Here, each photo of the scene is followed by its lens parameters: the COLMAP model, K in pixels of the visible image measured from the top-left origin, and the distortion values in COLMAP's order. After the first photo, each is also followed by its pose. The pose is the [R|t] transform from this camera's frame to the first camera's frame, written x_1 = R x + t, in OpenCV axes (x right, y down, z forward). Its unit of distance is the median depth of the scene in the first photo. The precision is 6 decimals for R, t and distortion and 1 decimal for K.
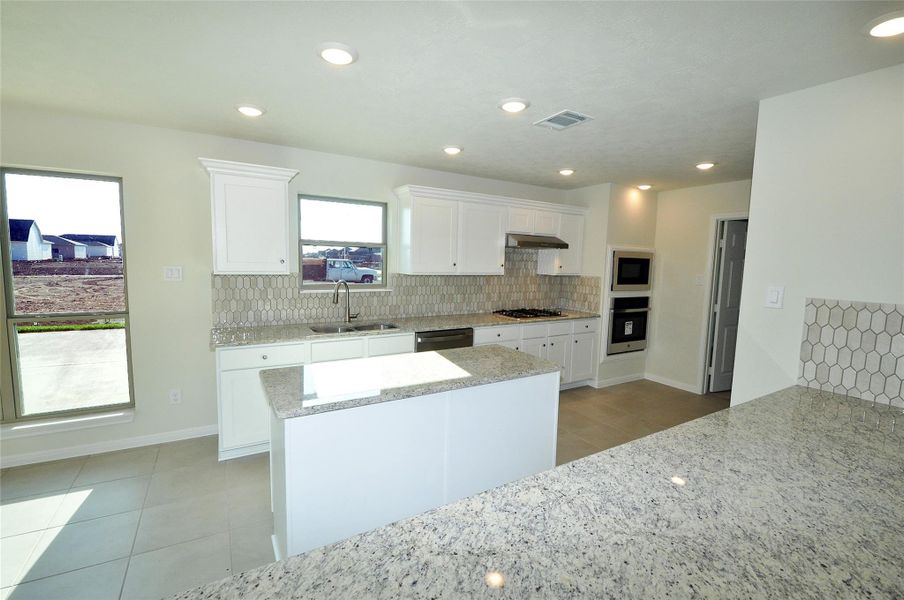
lens RADIAL K [[398.7, 0, 450.3], [0, 398.7, 301.0], [0, 0, 1]] dist [-0.001514, -0.000613]
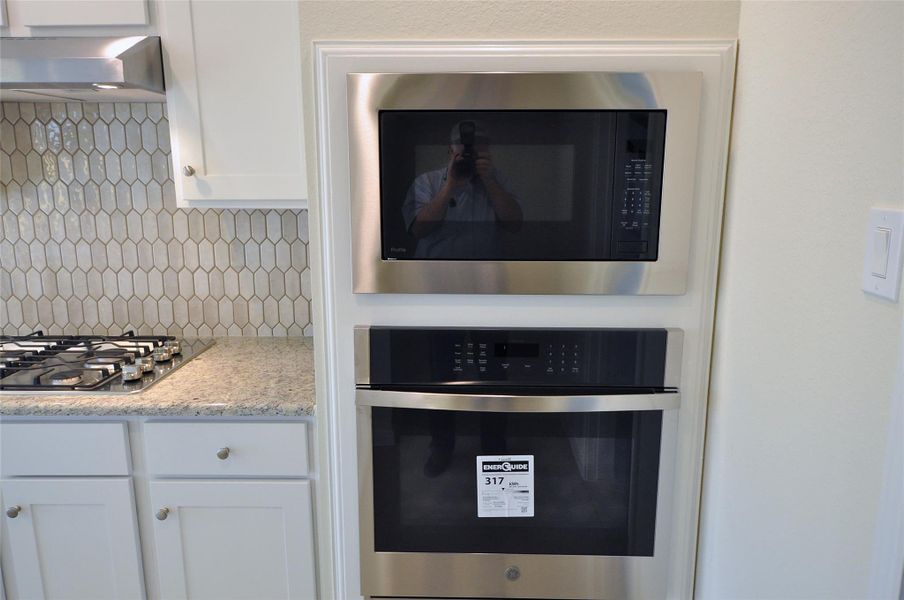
lens RADIAL K [[640.9, 0, 453.4], [0, 640.9, 296.4], [0, 0, 1]] dist [0.000775, 0.001833]
pose [[0.854912, 0.075041, -0.513316, 0.657661], [-0.031756, 0.995197, 0.092598, -0.057626], [0.517800, -0.062862, 0.853189, 0.833457]]
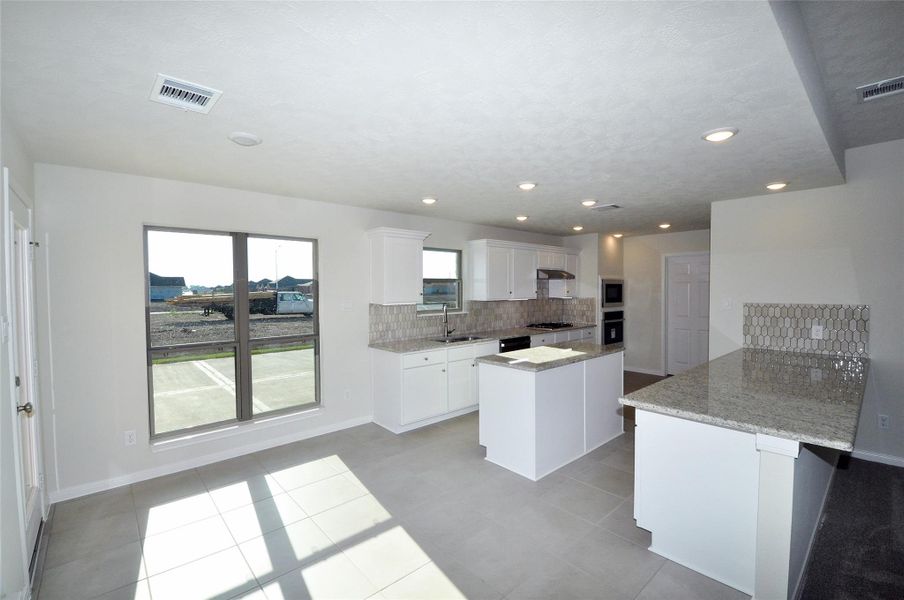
lens RADIAL K [[400.3, 0, 452.0], [0, 400.3, 300.0], [0, 0, 1]] dist [0.016628, 0.000053]
pose [[0.979677, -0.036911, 0.197157, -0.442538], [0.051017, 0.996451, -0.066953, 0.018361], [-0.193986, 0.075650, 0.978083, -0.329305]]
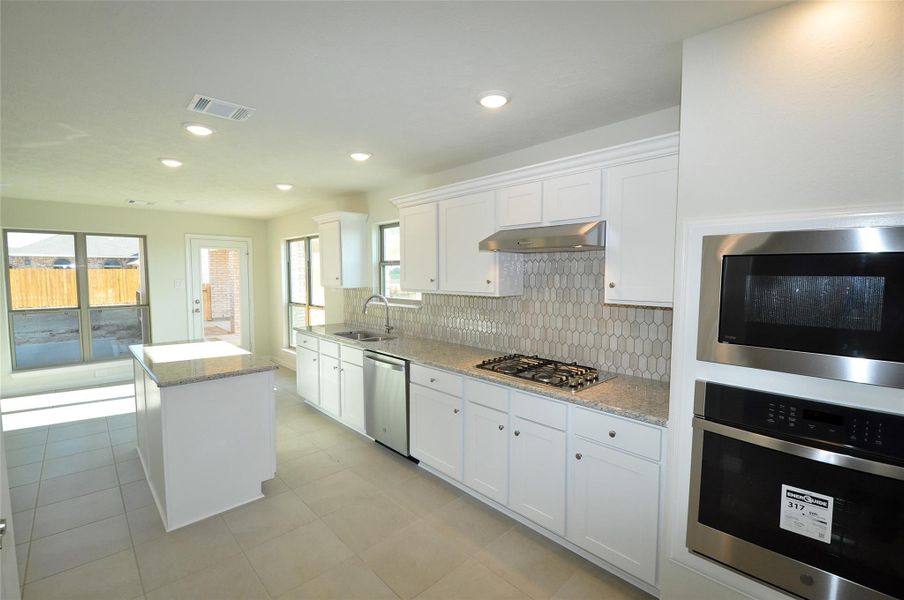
lens RADIAL K [[398.7, 0, 450.3], [0, 398.7, 301.0], [0, 0, 1]] dist [-0.001514, -0.000613]
pose [[0.225379, 0.042406, -0.973348, 0.739970], [-0.097871, 0.994984, 0.020687, -0.064718], [0.969343, 0.090600, 0.228398, 0.790589]]
